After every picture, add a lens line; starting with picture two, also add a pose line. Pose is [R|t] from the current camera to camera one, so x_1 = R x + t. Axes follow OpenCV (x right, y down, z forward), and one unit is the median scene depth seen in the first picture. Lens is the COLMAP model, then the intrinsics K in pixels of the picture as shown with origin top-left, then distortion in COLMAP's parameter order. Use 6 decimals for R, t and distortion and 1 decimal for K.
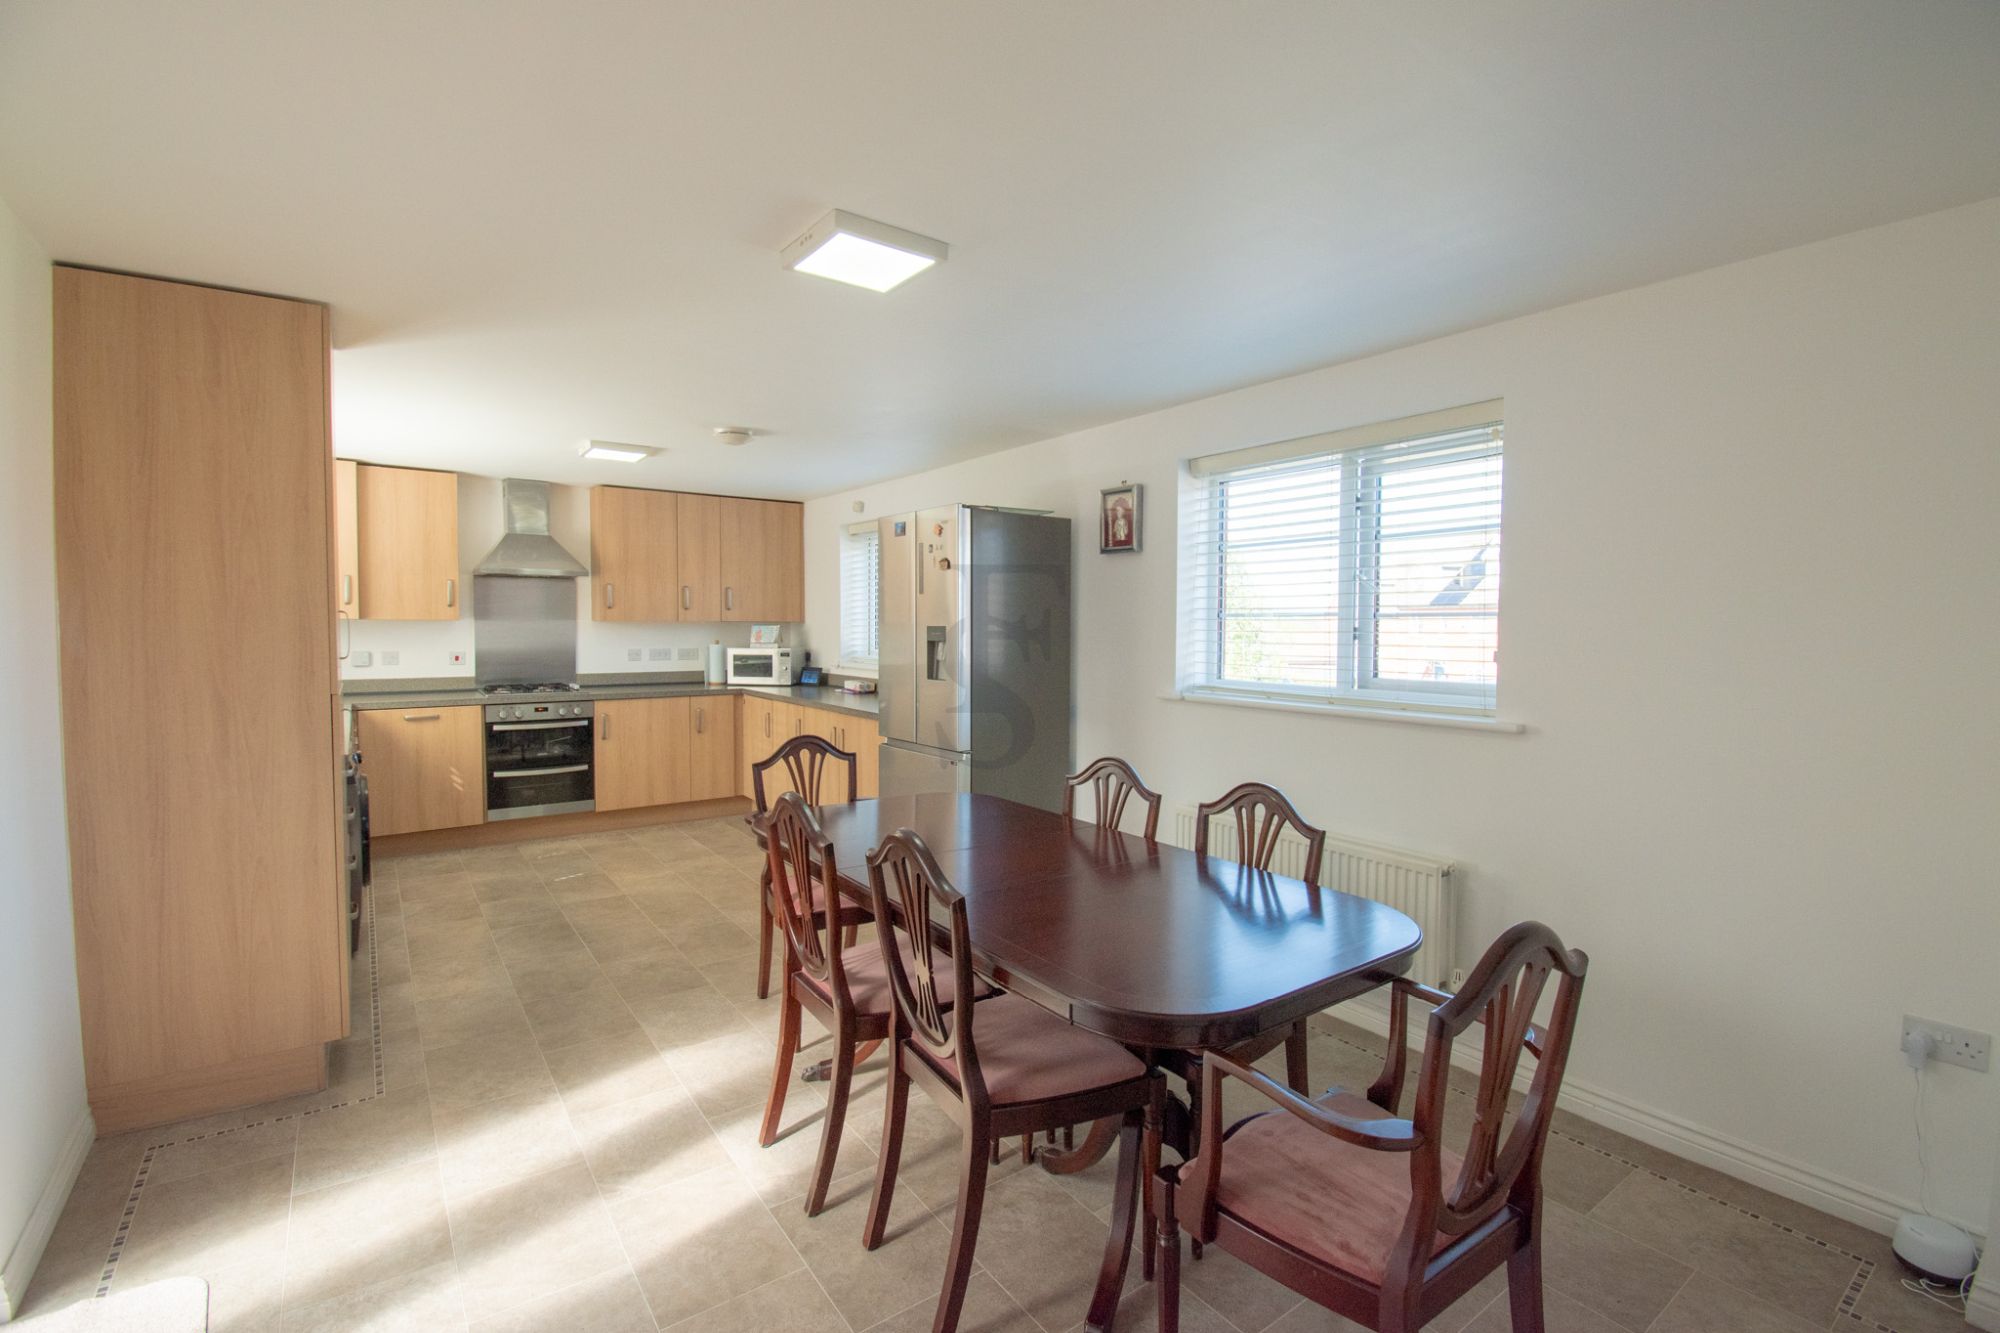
lens RADIAL K [[899.7, 0, 1008.8], [0, 899.7, 659.6], [0, 0, 1]] dist [0.000179, -0.000332]
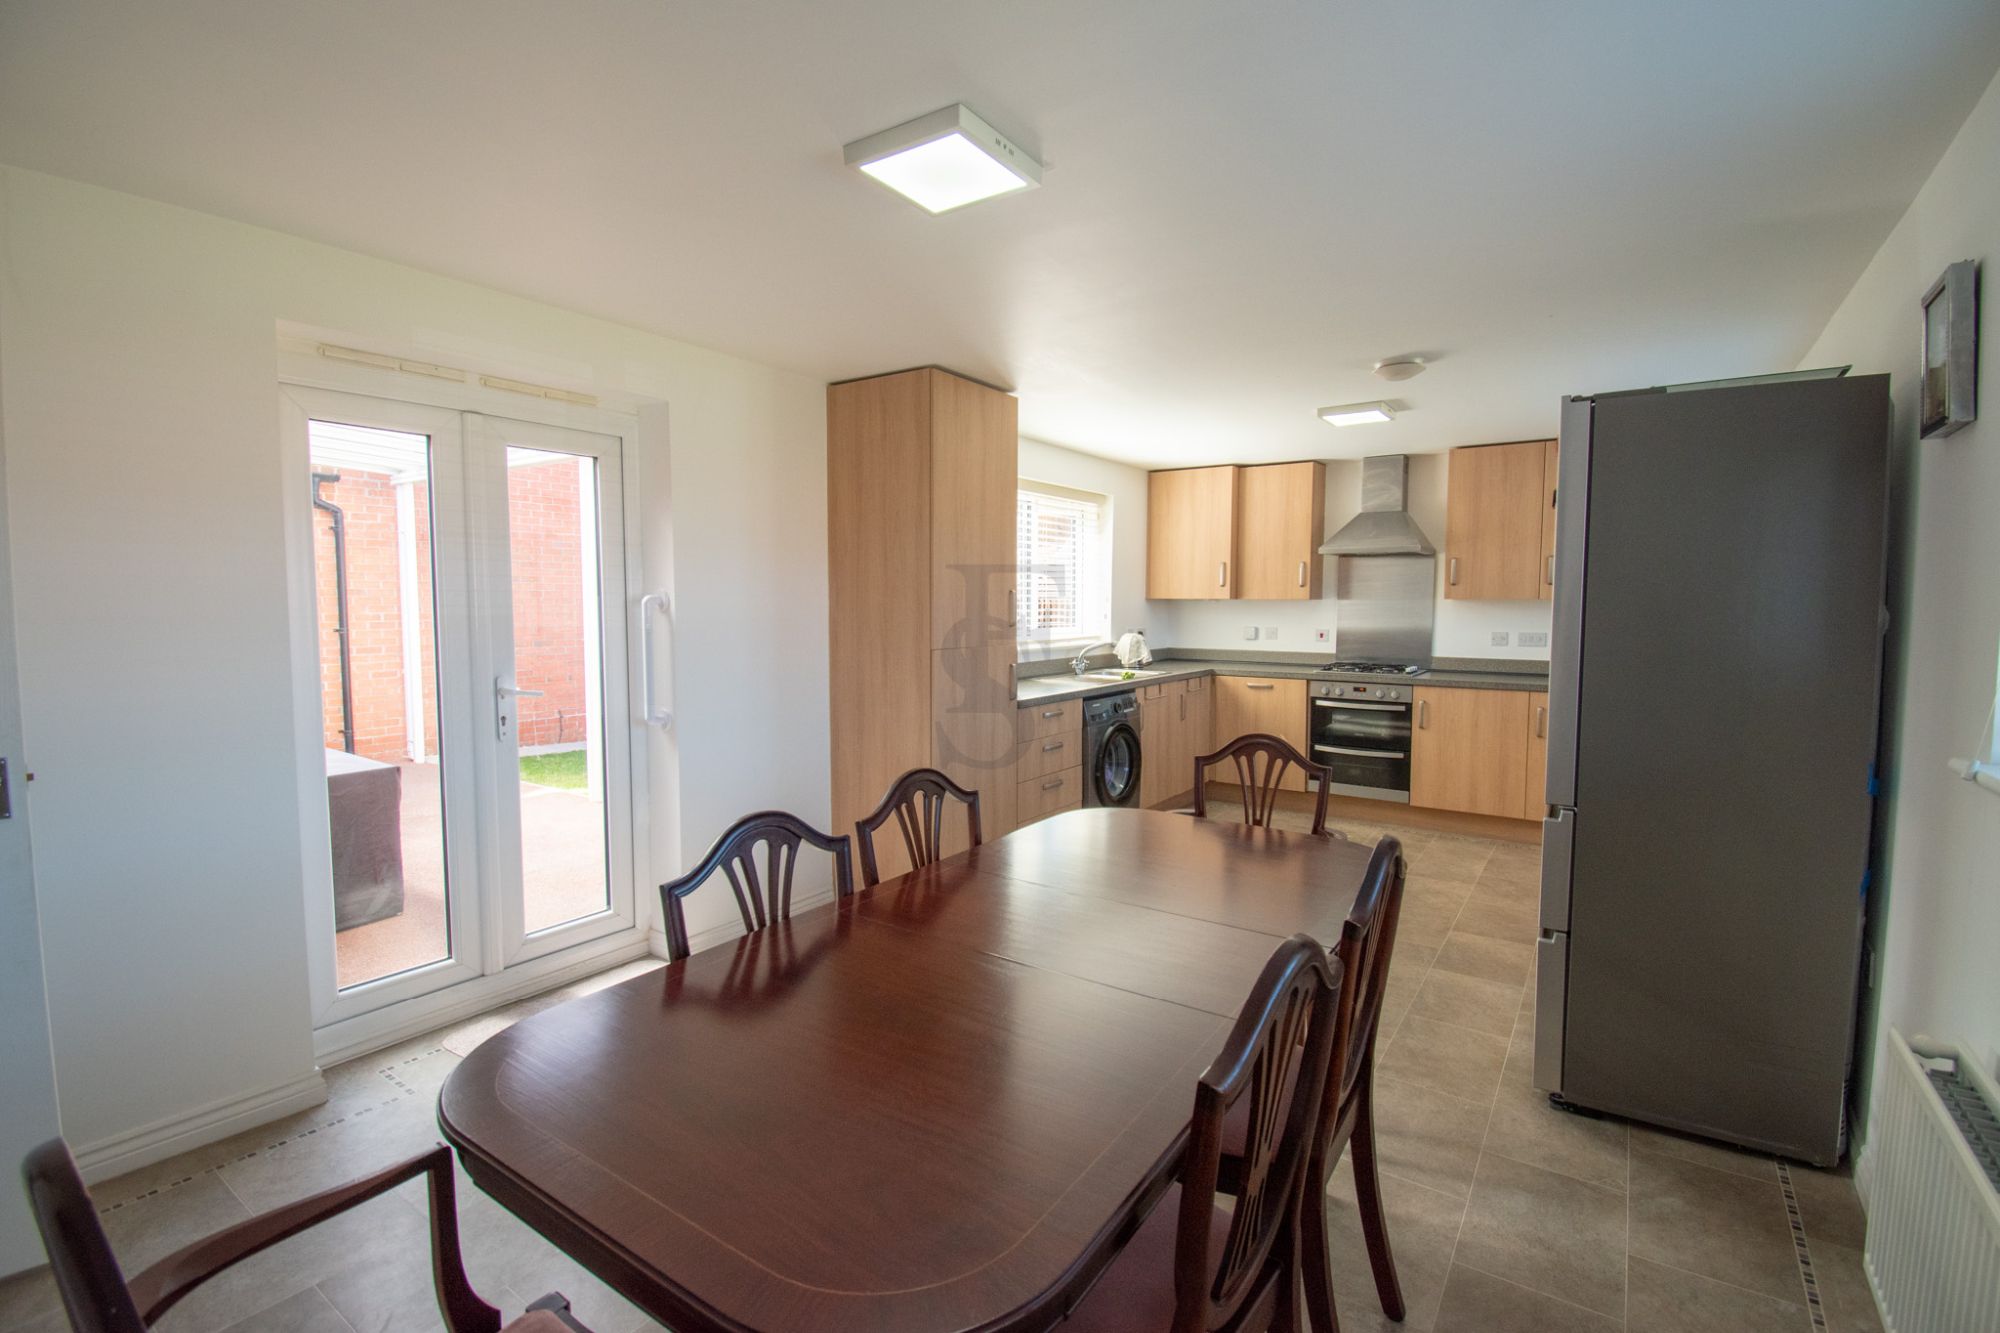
lens RADIAL K [[899.7, 0, 1008.8], [0, 899.7, 659.6], [0, 0, 1]] dist [0.000179, -0.000332]
pose [[0.338634, 0.055203, -0.939298, 0.269839], [-0.040789, 0.998200, 0.043960, -0.004754], [0.940034, 0.023426, 0.340276, 0.297809]]
